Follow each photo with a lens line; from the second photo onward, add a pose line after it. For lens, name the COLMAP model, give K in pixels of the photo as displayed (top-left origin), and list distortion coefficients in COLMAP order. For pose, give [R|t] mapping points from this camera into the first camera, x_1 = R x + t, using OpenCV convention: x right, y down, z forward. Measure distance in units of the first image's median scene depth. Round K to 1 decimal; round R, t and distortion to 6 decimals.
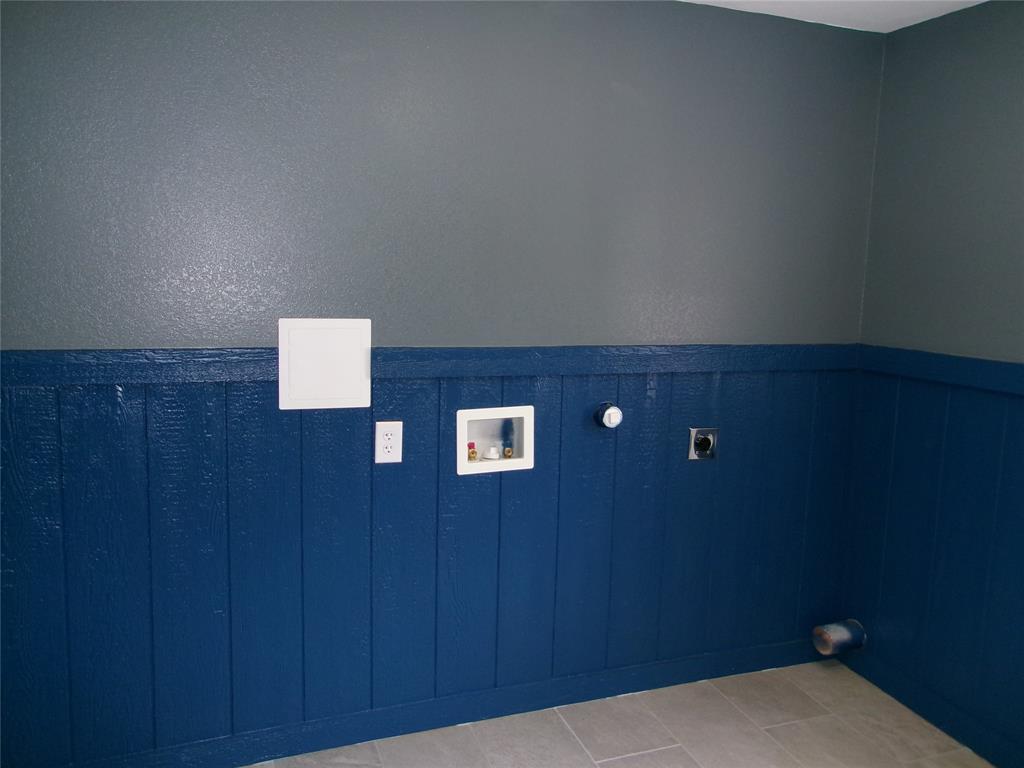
lens RADIAL K [[787.4, 0, 512.8], [0, 787.4, 375.0], [0, 0, 1]] dist [-0.026879, 0.052934]
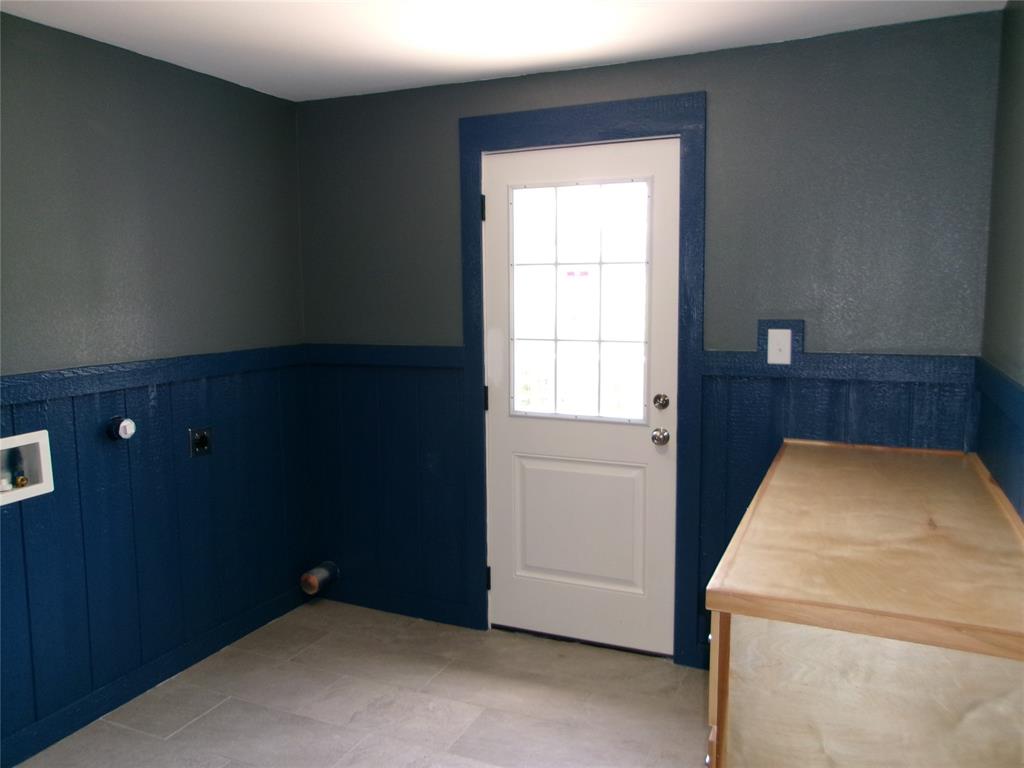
lens RADIAL K [[787.4, 0, 511.7], [0, 787.4, 387.3], [0, 0, 1]] dist [-0.026879, 0.052934]
pose [[0.699317, -0.125595, 0.703691, -0.250681], [0.125178, 0.990748, 0.052429, 0.006452], [-0.703766, 0.051422, 0.708569, -0.140351]]
